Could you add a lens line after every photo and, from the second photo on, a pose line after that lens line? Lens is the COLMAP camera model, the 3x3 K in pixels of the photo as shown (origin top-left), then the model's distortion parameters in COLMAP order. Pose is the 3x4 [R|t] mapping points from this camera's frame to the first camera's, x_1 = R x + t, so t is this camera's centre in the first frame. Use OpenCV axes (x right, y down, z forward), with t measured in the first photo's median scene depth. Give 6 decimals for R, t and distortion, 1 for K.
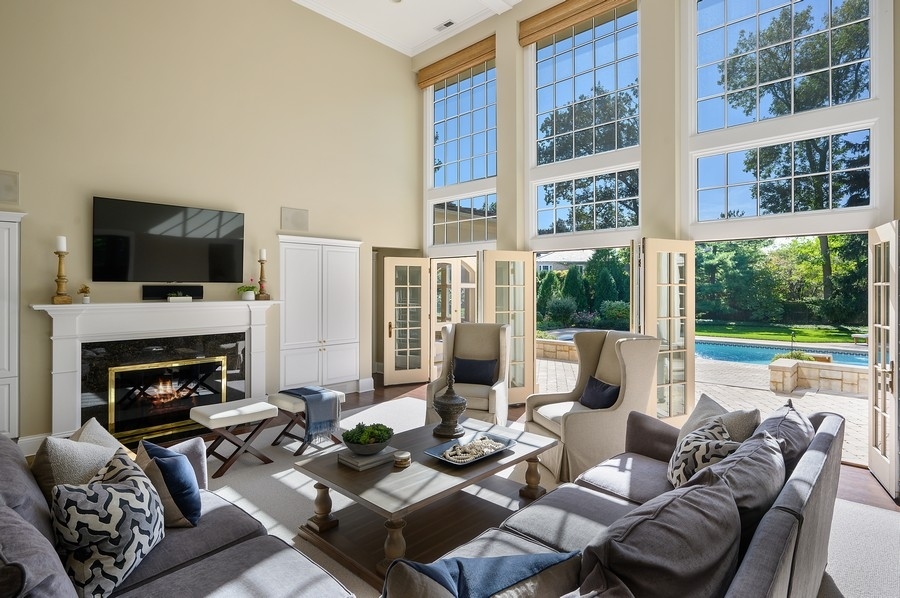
lens RADIAL K [[471.8, 0, 446.9], [0, 471.8, 291.8], [0, 0, 1]] dist [0.025610, 0.000009]
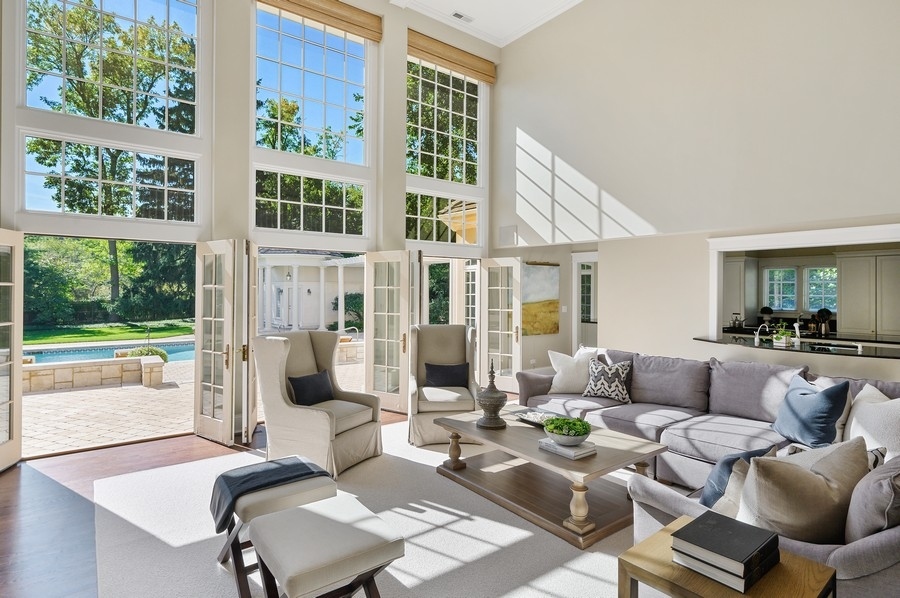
lens RADIAL K [[471.8, 0, 445.7], [0, 471.8, 290.5], [0, 0, 1]] dist [0.025610, 0.000009]
pose [[0.166785, 0.000358, 0.985993, -0.241902], [0.000071, 1.000000, -0.000375, -0.002765], [-0.985993, 0.000133, 0.166785, 0.205782]]
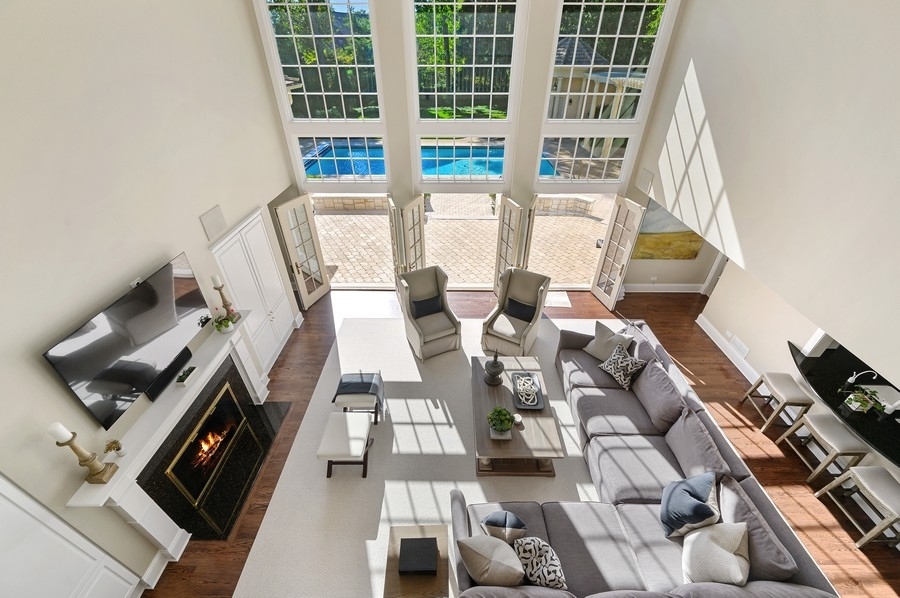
lens RADIAL K [[353.7, 0, 451.8], [0, 353.7, 293.1], [0, 0, 1]] dist [0.003709, 0.000222]
pose [[0.721389, -0.386005, 0.574977, -0.169156], [-0.006026, 0.826725, 0.562574, -0.162581], [-0.692504, -0.409299, 0.594064, 0.099541]]
